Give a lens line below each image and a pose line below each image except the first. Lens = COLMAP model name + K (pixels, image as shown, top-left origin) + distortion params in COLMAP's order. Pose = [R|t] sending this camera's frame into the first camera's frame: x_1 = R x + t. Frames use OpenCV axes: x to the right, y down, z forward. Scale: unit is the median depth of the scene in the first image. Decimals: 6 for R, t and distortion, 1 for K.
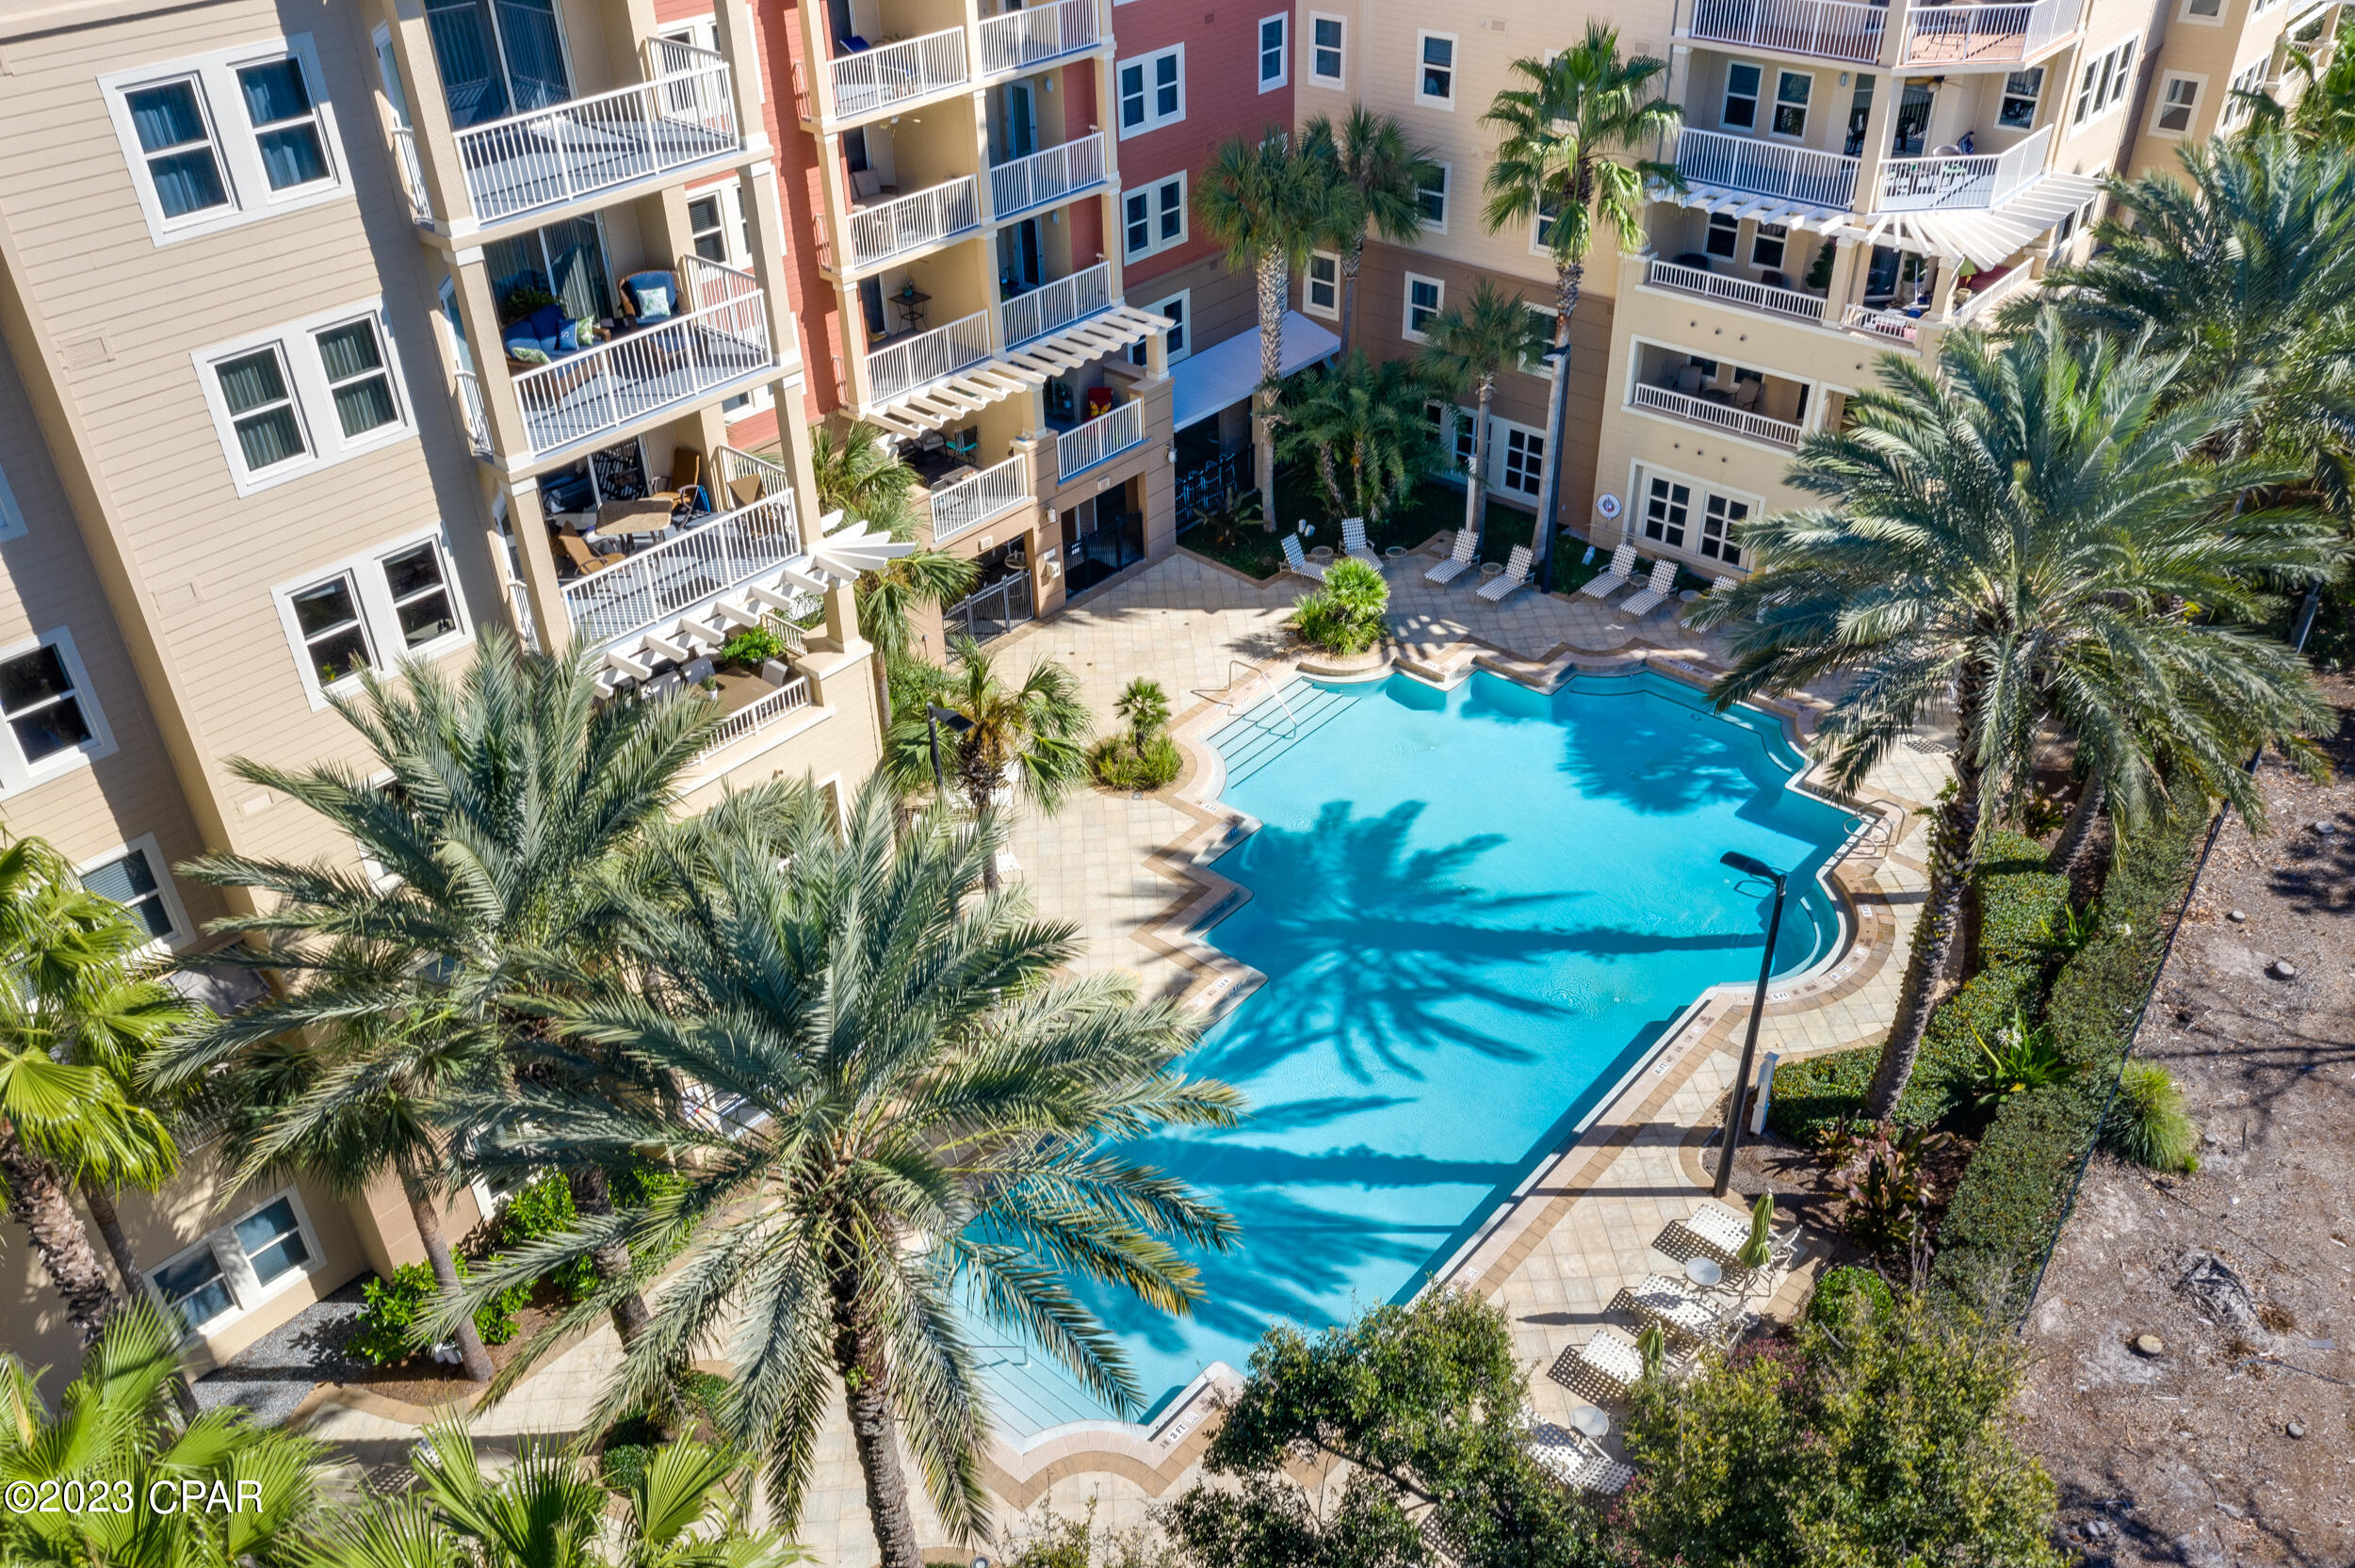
lens RADIAL K [[1871.3, 0, 1177.5], [0, 1871.3, 784.0], [0, 0, 1]] dist [-0.008469, 0.010365]
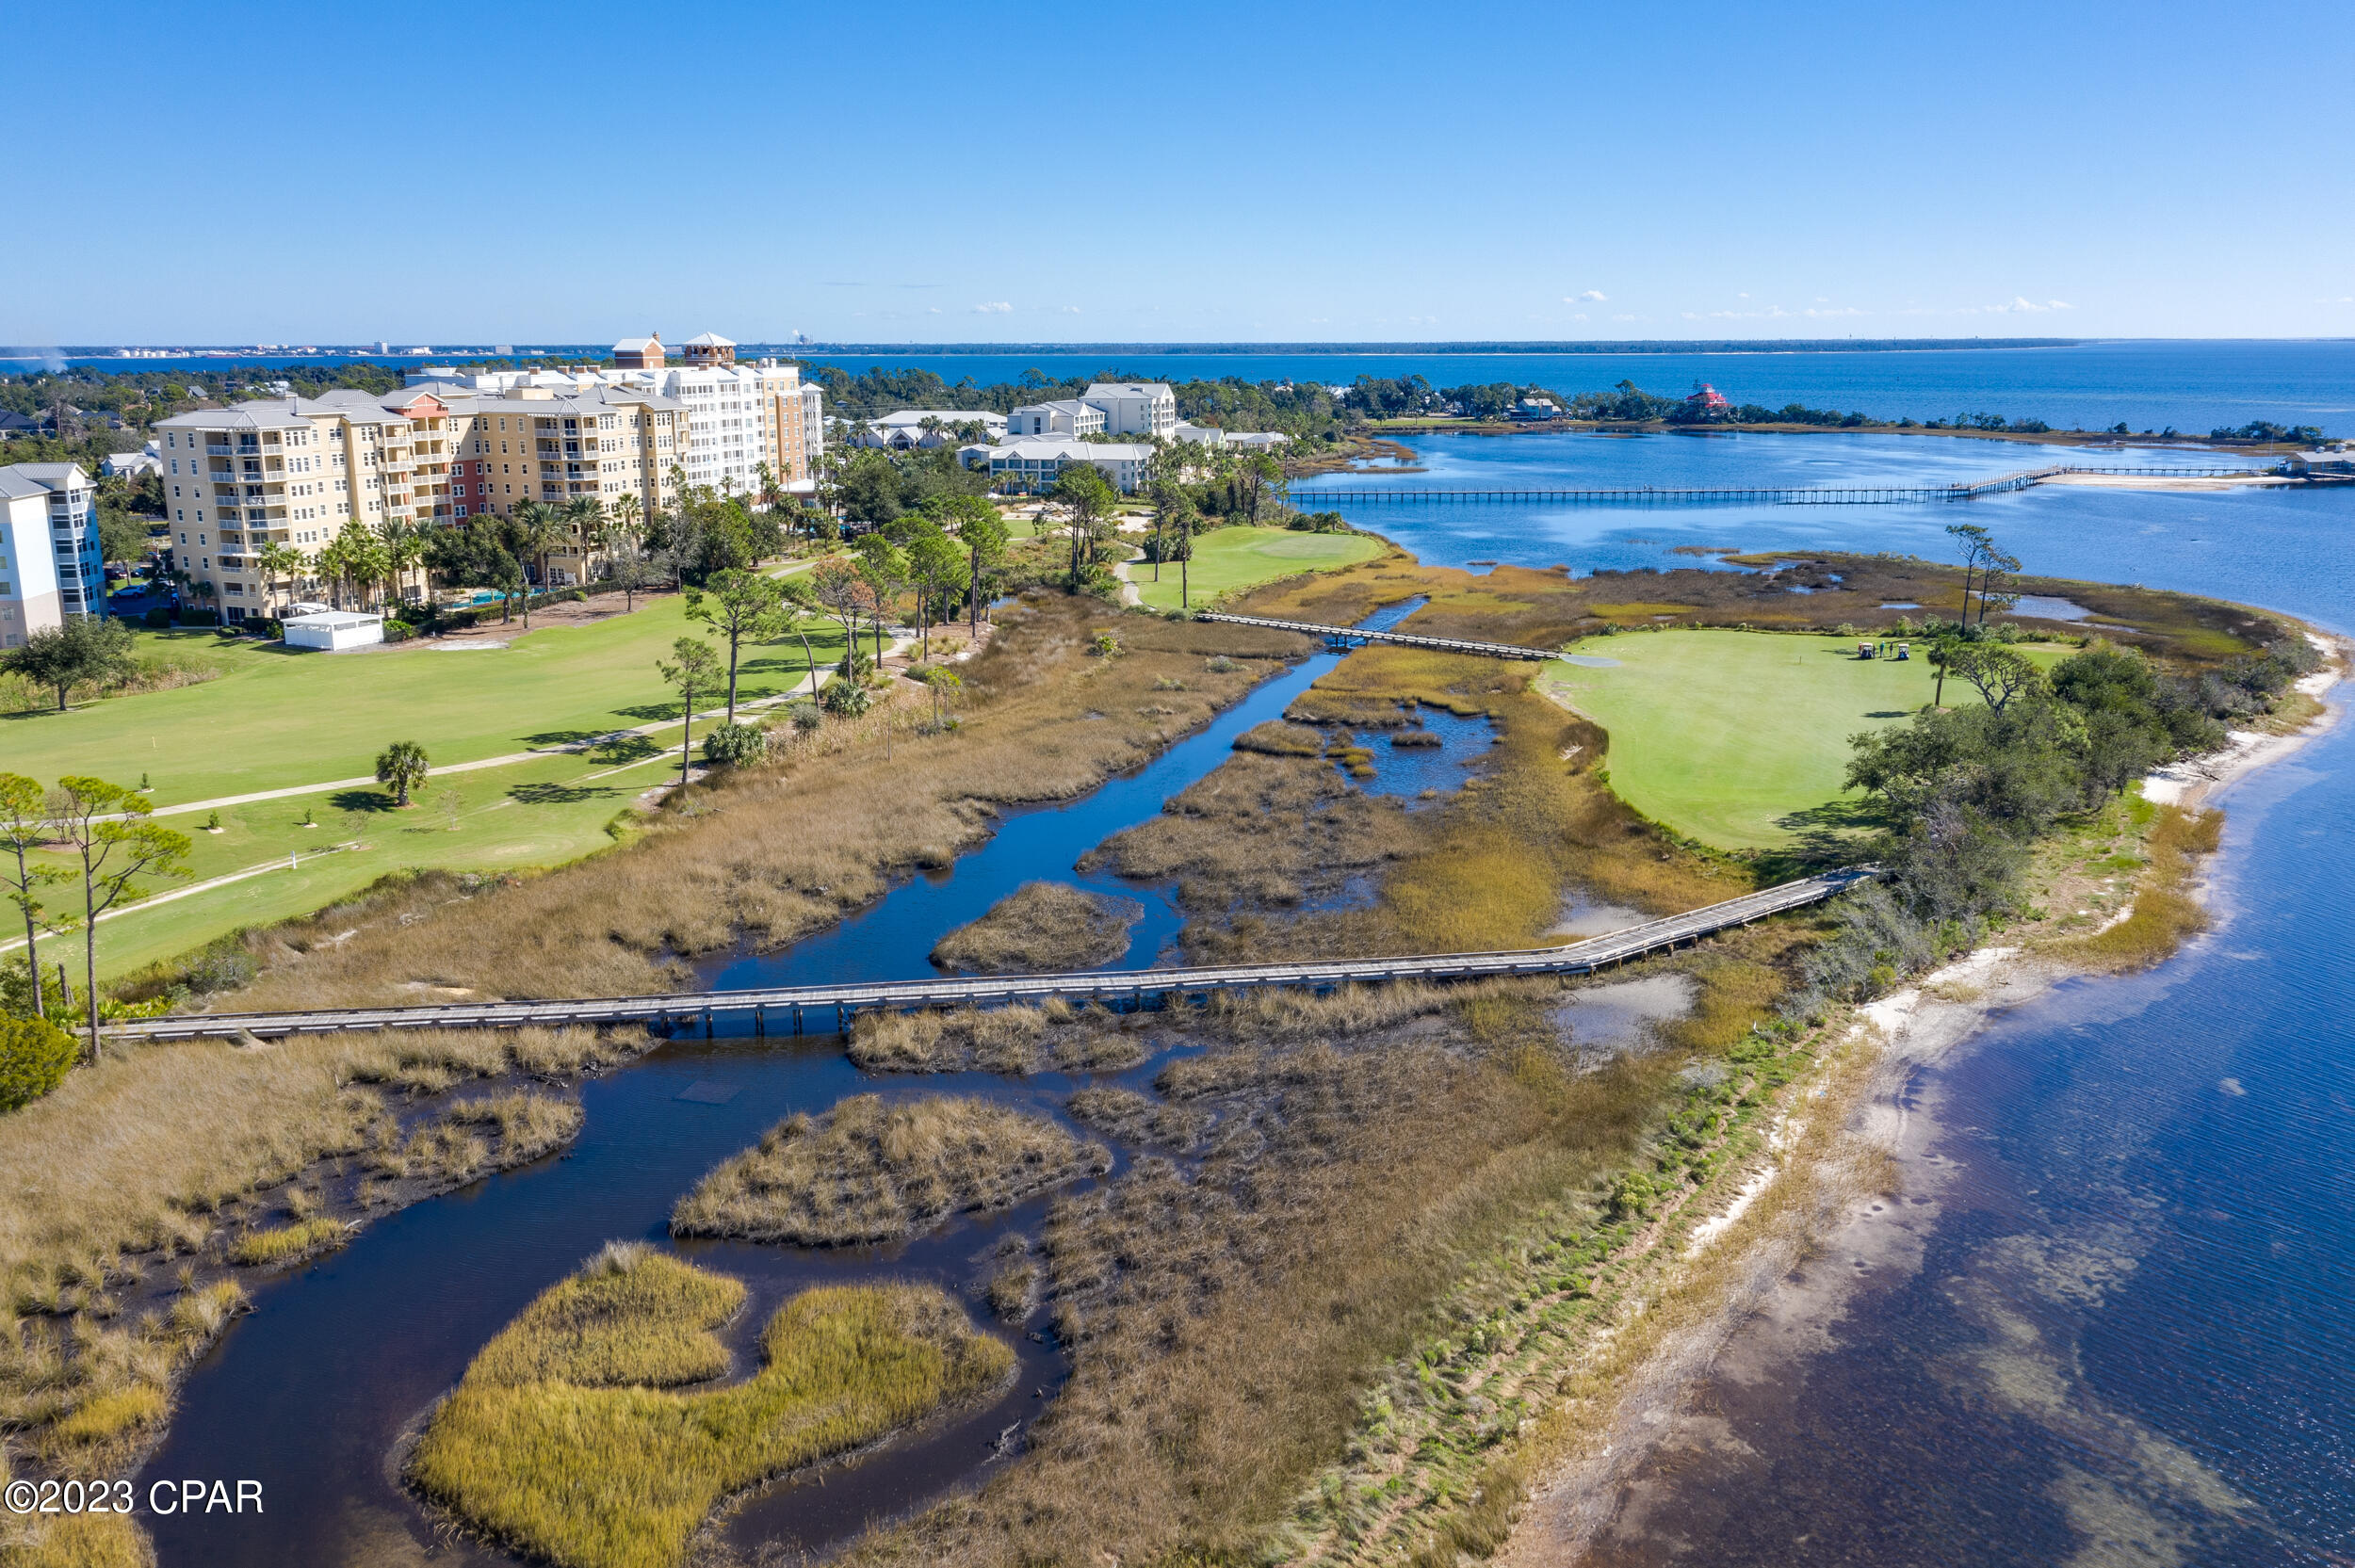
lens RADIAL K [[1887.6, 0, 1177.5], [0, 1887.6, 784.0], [0, 0, 1]] dist [-0.013037, 0.025524]
pose [[0.952526, -0.048633, 0.300548, 0.375343], [0.155578, 0.926292, -0.343188, 3.423505], [-0.261705, 0.373654, 0.889884, -5.571815]]
